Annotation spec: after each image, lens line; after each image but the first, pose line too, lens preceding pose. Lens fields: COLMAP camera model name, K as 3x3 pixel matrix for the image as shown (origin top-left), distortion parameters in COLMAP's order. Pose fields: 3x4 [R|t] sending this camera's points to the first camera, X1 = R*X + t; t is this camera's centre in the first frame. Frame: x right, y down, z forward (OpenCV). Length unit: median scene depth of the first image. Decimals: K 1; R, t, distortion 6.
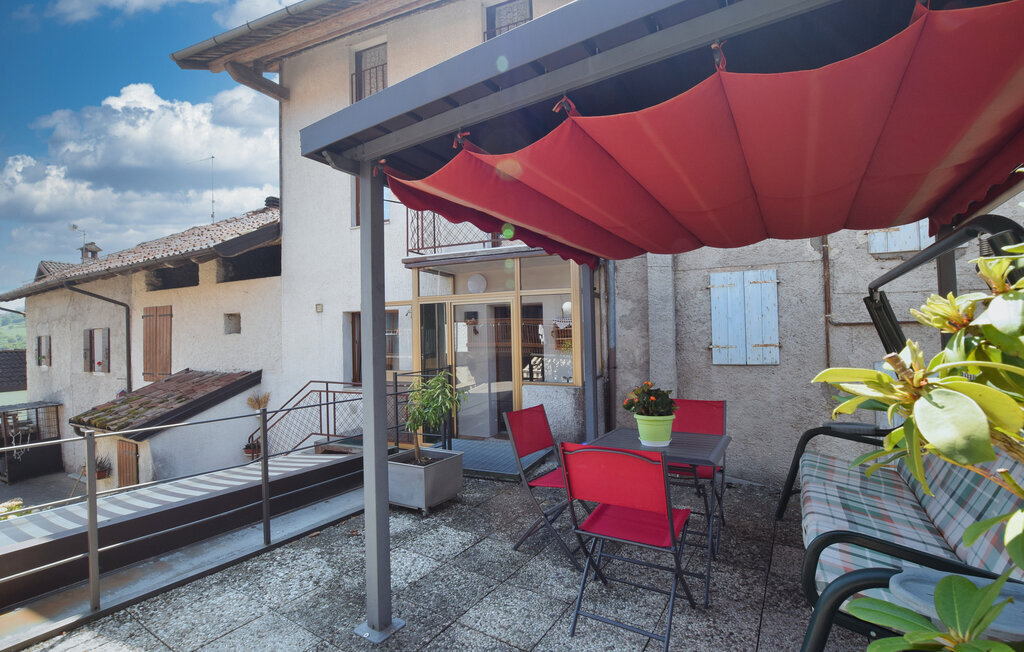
lens RADIAL K [[448.3, 0, 508.7], [0, 448.3, 316.6], [0, 0, 1]] dist [0.000502, -0.000202]
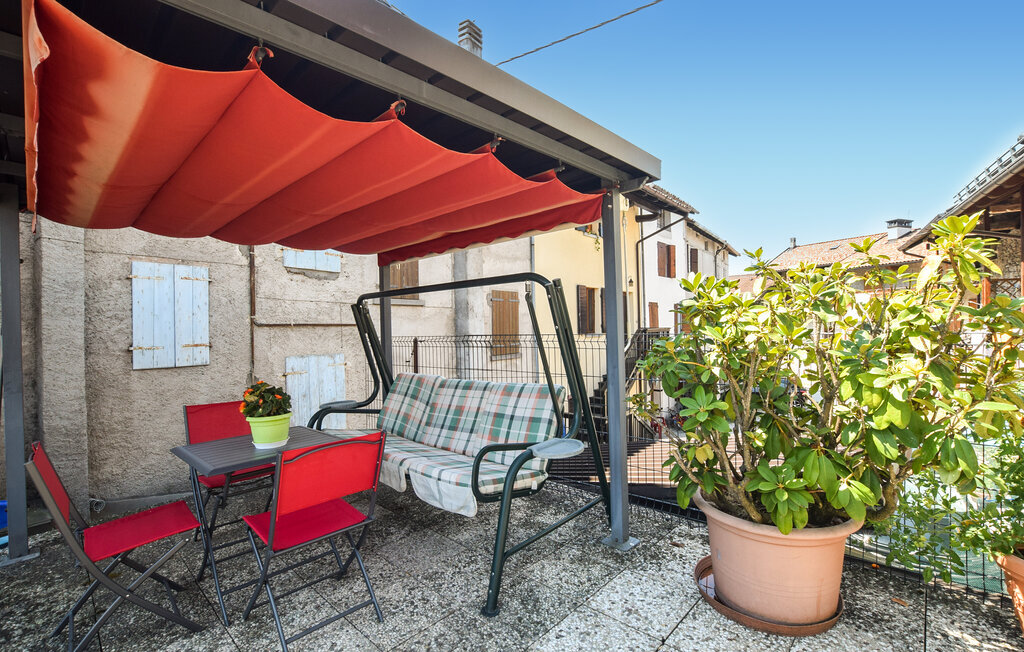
lens RADIAL K [[448.3, 0, 508.7], [0, 448.3, 316.6], [0, 0, 1]] dist [0.000502, -0.000202]
pose [[0.240701, 0.040844, 0.969740, -0.198127], [-0.035771, 0.998809, -0.033189, 0.010576], [-0.969940, -0.026700, 0.241875, 0.121096]]
